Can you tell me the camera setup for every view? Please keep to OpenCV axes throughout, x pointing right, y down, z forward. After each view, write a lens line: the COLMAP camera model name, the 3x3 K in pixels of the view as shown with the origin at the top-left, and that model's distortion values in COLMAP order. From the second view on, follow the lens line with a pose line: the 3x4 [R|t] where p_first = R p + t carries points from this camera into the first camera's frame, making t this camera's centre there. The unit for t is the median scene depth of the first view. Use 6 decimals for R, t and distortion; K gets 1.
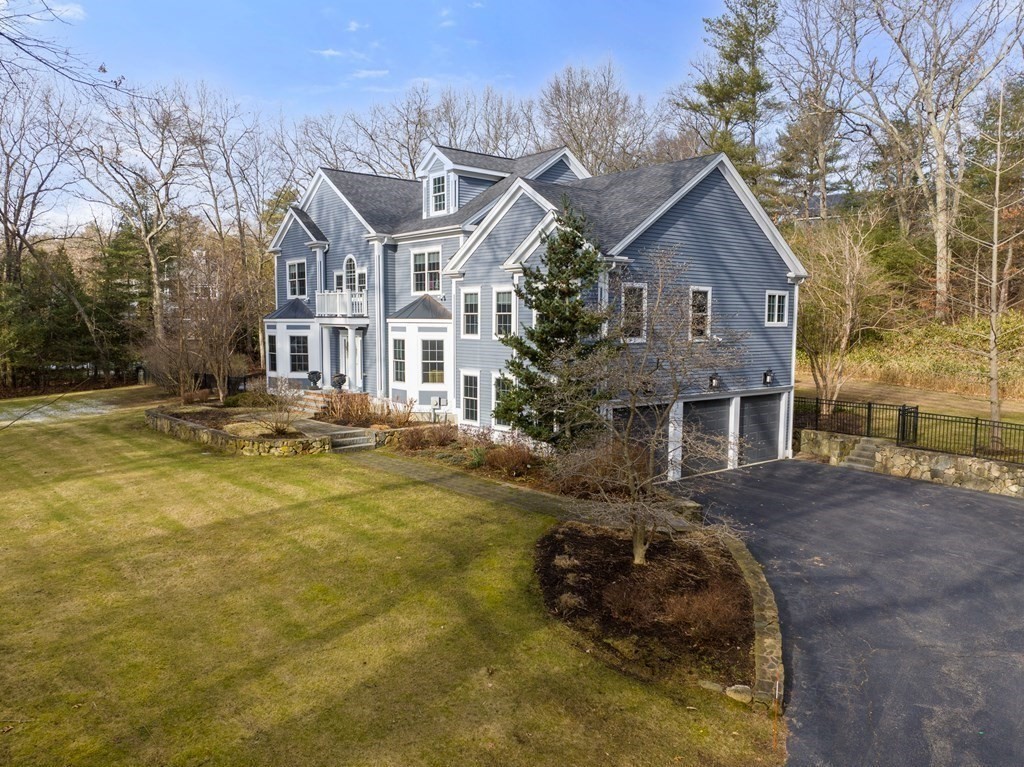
lens RADIAL K [[753.9, 0, 473.0], [0, 753.9, 384.8], [0, 0, 1]] dist [-0.001019, -0.000825]
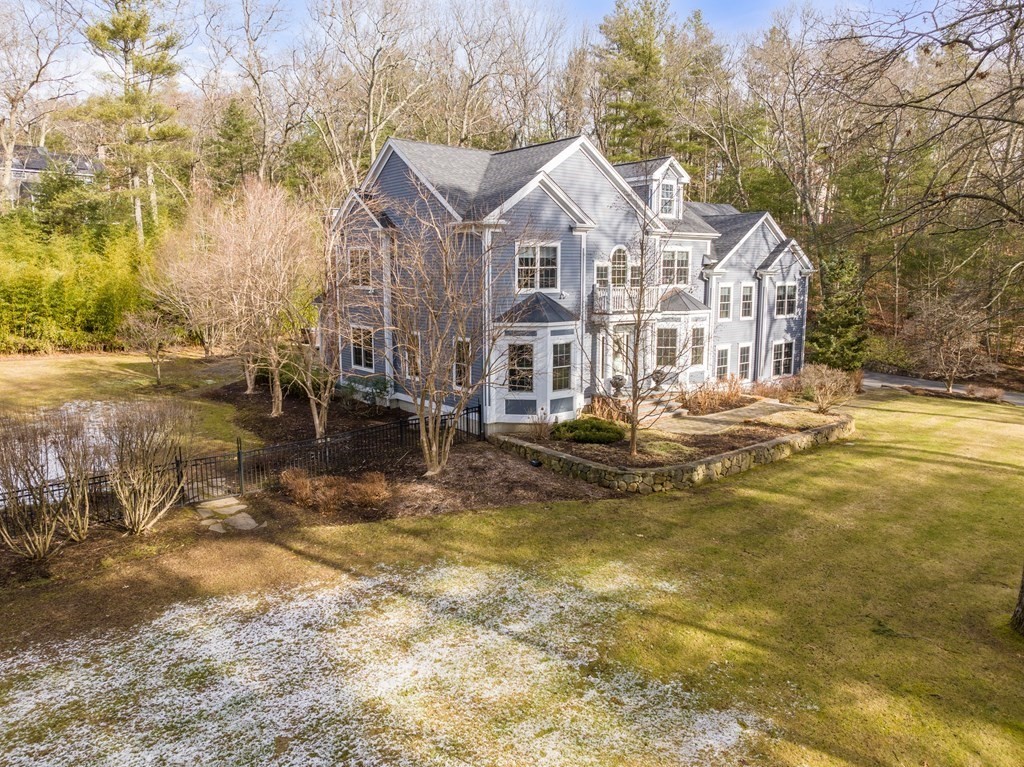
lens RADIAL K [[753.9, 0, 473.0], [0, 753.9, 384.8], [0, 0, 1]] dist [-0.001019, -0.000825]
pose [[-0.000621, -0.144590, 0.989491, -1.211086], [0.102422, 0.984279, 0.143893, -0.171059], [-0.994741, 0.101435, 0.014198, 1.304259]]
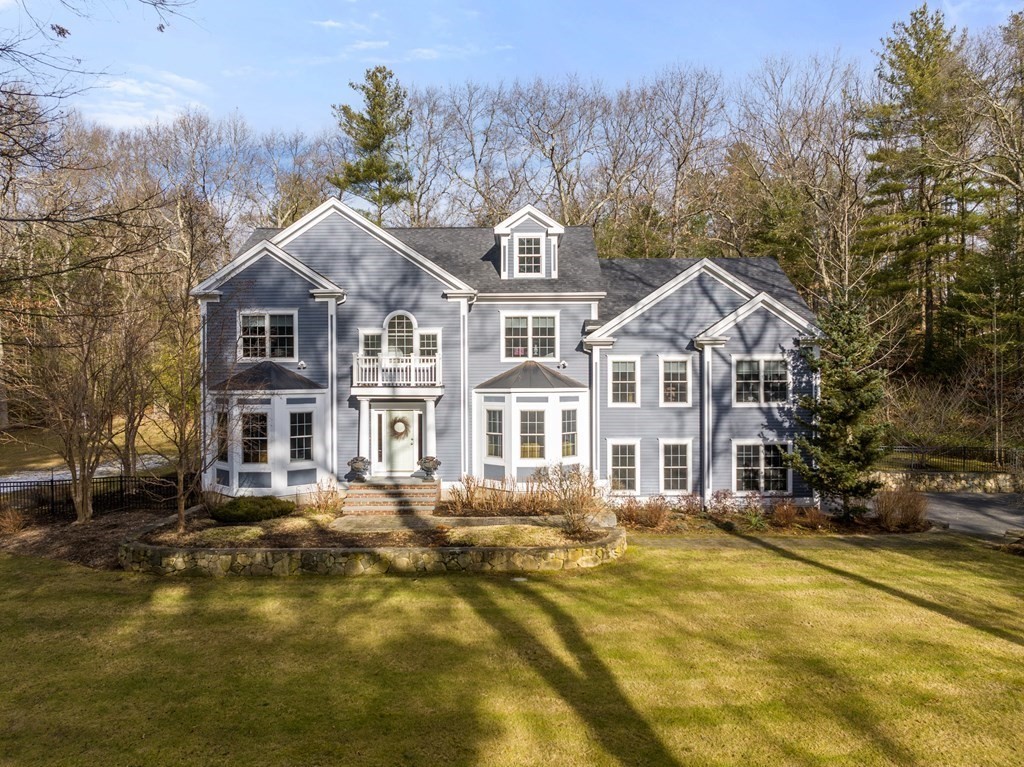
lens RADIAL K [[753.9, 0, 473.0], [0, 753.9, 384.8], [0, 0, 1]] dist [-0.001019, -0.000825]
pose [[0.655849, -0.002875, 0.754886, -0.803010], [0.072642, 0.995592, -0.059320, -0.041916], [-0.751389, 0.093742, 0.653167, 0.454388]]
